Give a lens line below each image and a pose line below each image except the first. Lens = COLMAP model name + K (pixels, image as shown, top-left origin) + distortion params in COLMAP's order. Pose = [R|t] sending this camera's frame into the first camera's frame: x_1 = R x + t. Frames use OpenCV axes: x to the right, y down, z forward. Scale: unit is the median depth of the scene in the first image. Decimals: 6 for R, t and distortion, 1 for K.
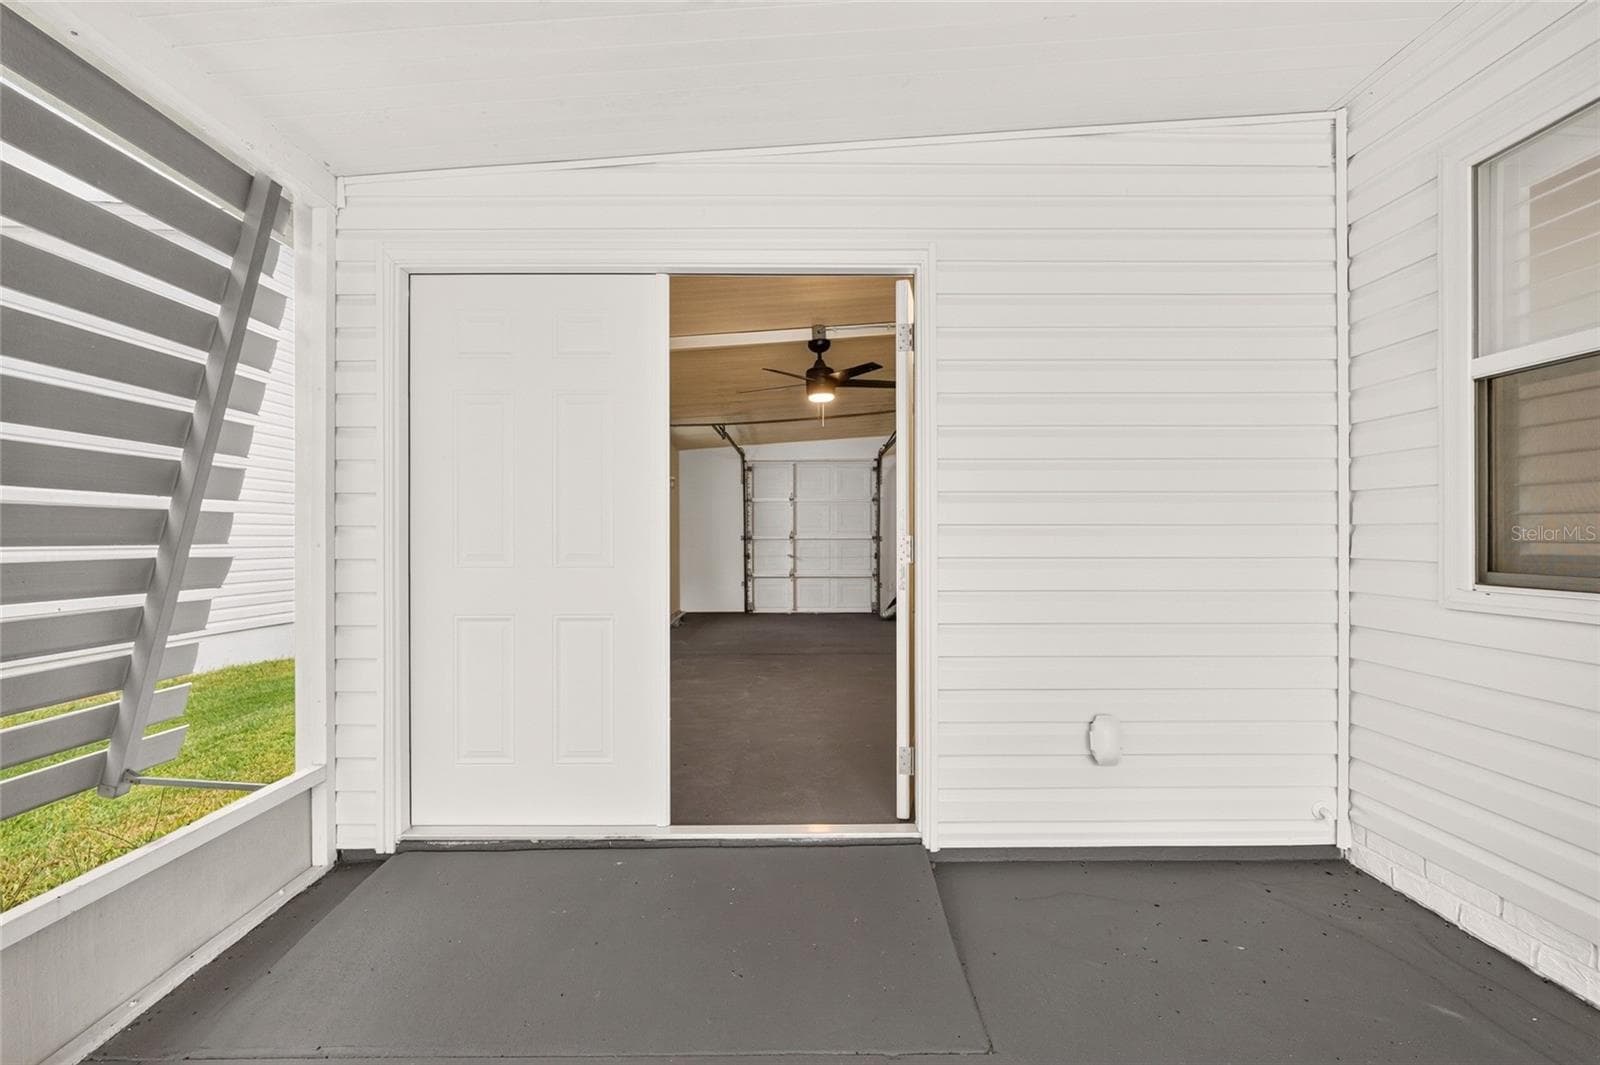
lens RADIAL K [[735.8, 0, 787.4], [0, 735.8, 536.7], [0, 0, 1]] dist [-0.002598, -0.000082]
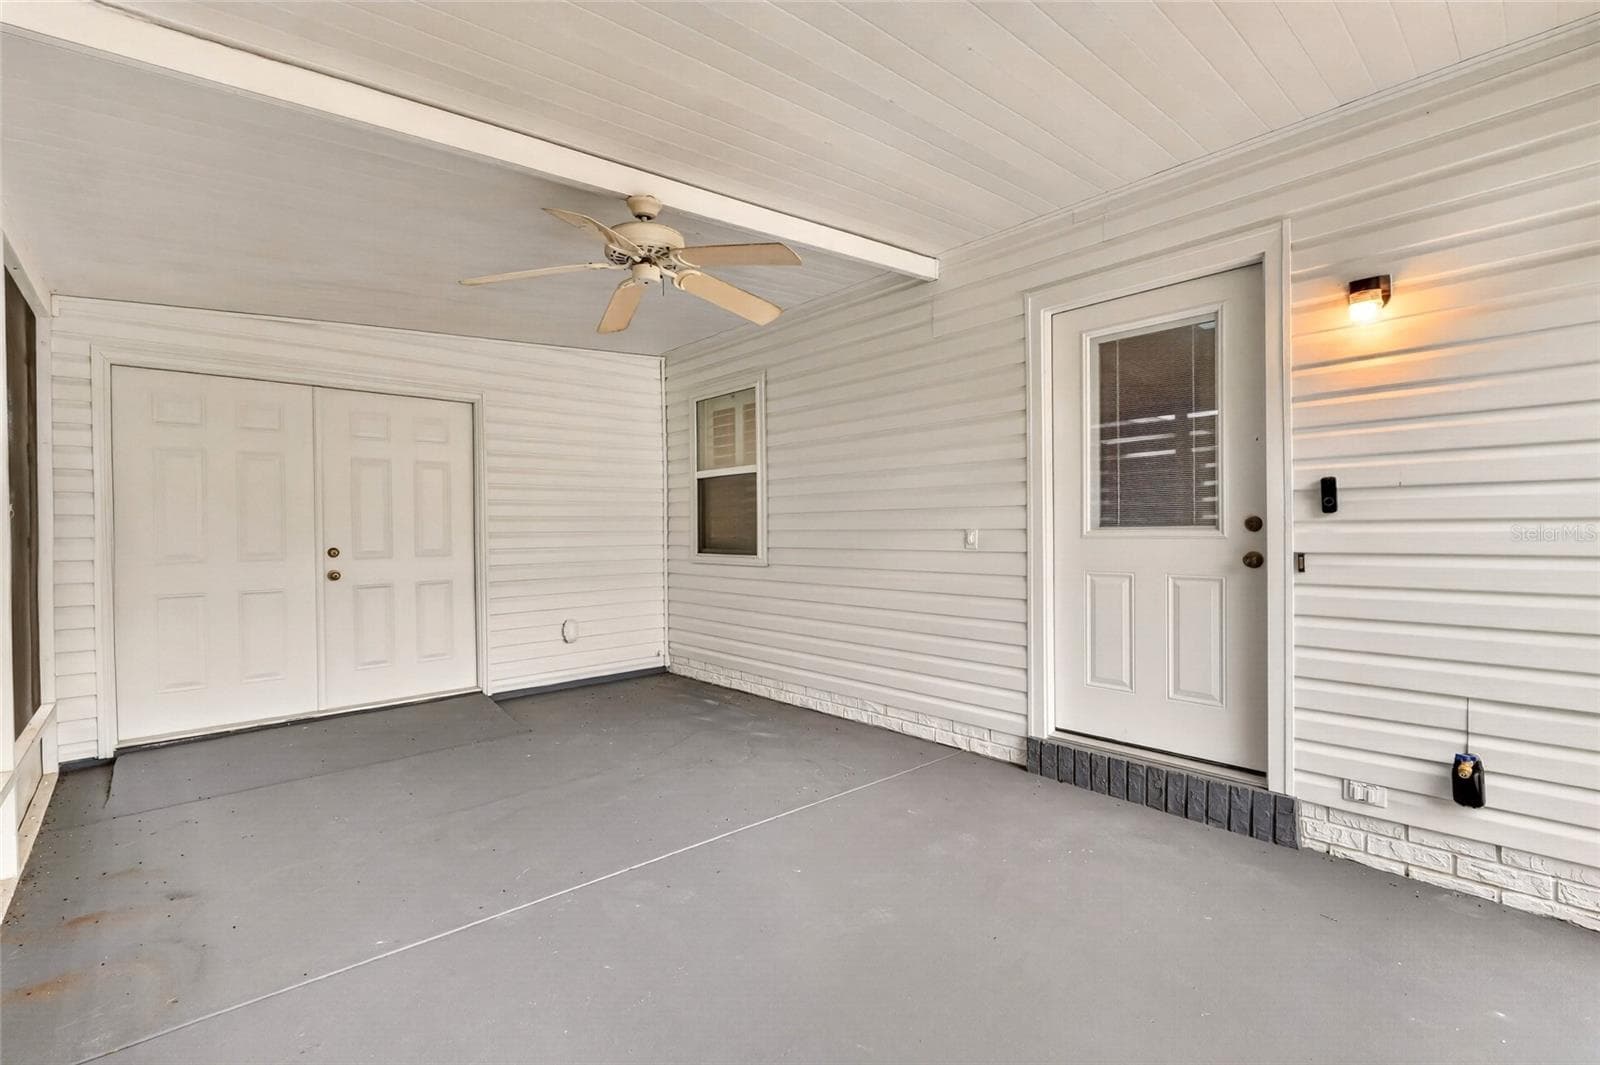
lens RADIAL K [[735.8, 0, 792.9], [0, 735.8, 532.6], [0, 0, 1]] dist [-0.002598, -0.000082]
pose [[0.767303, -0.011383, 0.641184, -0.465986], [0.008014, 0.999935, 0.008161, -0.026869], [-0.641235, -0.001123, 0.767344, -1.115750]]
